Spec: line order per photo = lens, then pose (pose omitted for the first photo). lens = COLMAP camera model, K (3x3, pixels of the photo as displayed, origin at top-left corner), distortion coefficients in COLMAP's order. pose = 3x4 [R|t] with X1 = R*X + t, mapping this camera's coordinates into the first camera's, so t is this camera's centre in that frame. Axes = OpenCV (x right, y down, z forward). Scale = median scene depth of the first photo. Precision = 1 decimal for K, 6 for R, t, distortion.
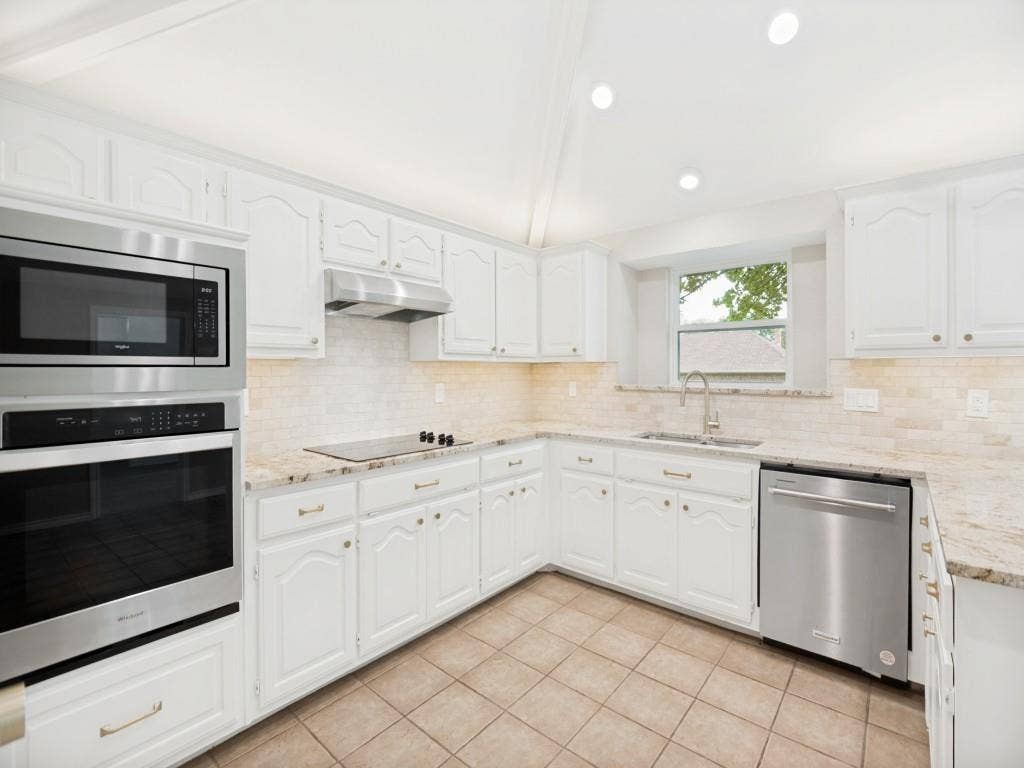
lens RADIAL K [[452.6, 0, 514.8], [0, 452.6, 374.2], [0, 0, 1]] dist [-0.015675, 0.000087]
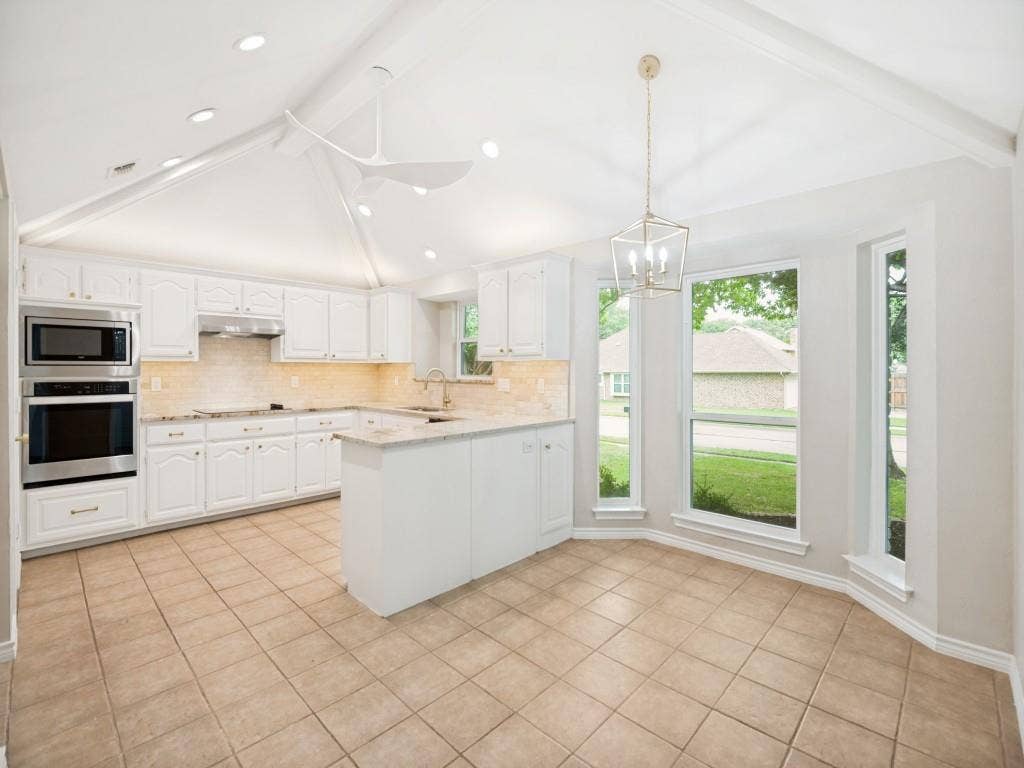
lens RADIAL K [[461.8, 0, 509.4], [0, 461.8, 373.6], [0, 0, 1]] dist [0.000340, -0.000459]
pose [[0.997972, 0.001792, -0.063630, 0.889836], [-0.001900, 0.999997, -0.001633, 0.015308], [0.063627, 0.001751, 0.997972, -0.756049]]
